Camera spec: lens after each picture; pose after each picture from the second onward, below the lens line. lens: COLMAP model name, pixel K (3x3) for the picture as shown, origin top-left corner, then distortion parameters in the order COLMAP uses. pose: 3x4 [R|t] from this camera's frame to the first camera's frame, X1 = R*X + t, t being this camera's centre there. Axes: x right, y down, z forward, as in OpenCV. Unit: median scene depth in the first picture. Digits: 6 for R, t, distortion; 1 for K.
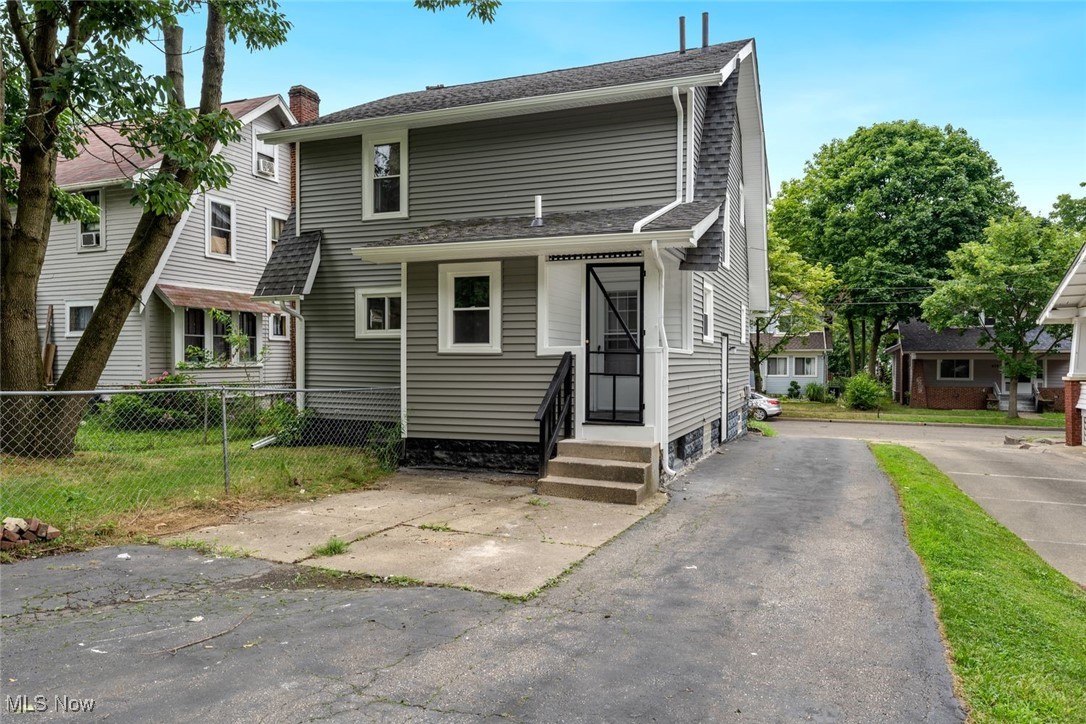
lens RADIAL K [[735.8, 0, 543.0], [0, 735.8, 362.0], [0, 0, 1]] dist [-0.001421, 0.001823]
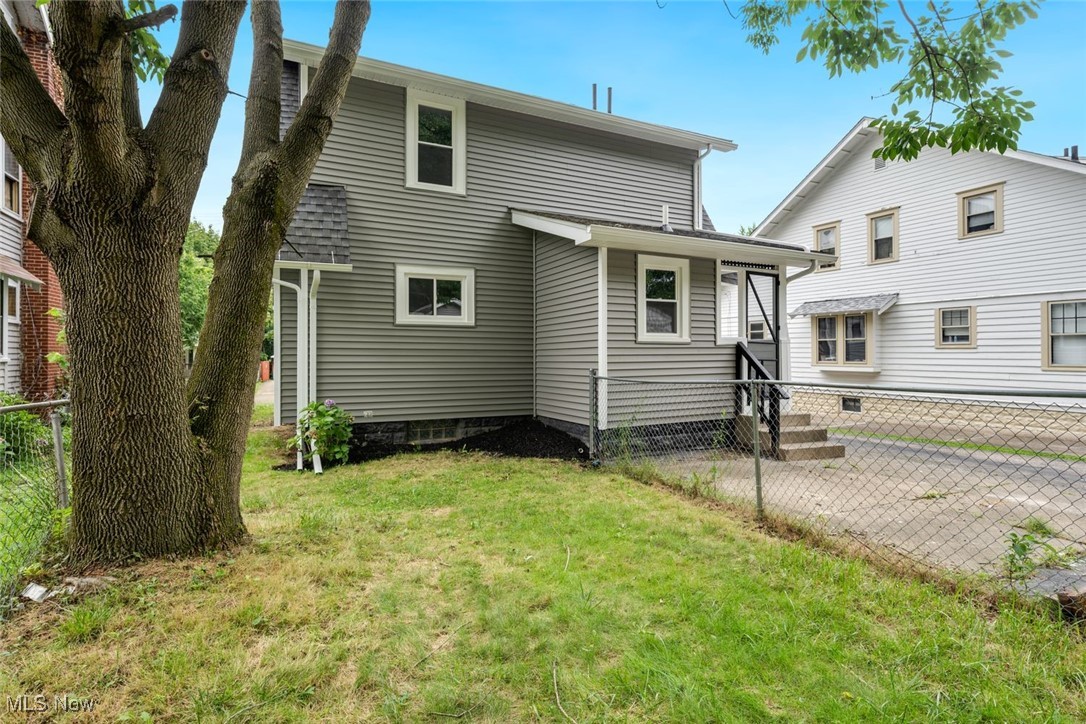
lens RADIAL K [[547.6, 0, 540.3], [0, 547.6, 343.1], [0, 0, 1]] dist [0.003878, 0.000596]
pose [[0.672137, 0.010978, 0.740346, -0.808335], [0.005309, 0.999793, -0.019645, 0.004106], [-0.740408, 0.017135, 0.671939, 0.604877]]
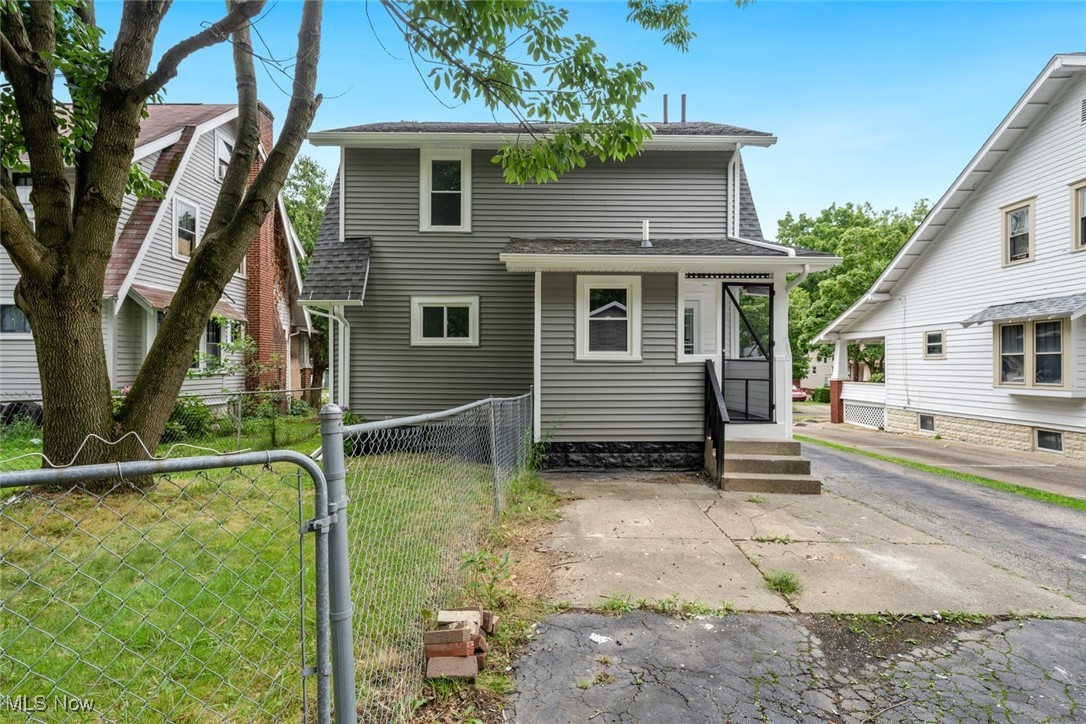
lens RADIAL K [[541.8, 0, 543.0], [0, 541.8, 362.0], [0, 0, 1]] dist [0.001628, -0.000637]
pose [[0.930784, 0.004575, 0.365542, -0.477248], [-0.000046, 0.999923, -0.012398, 0.000165], [-0.365570, 0.011524, 0.930712, 0.306742]]
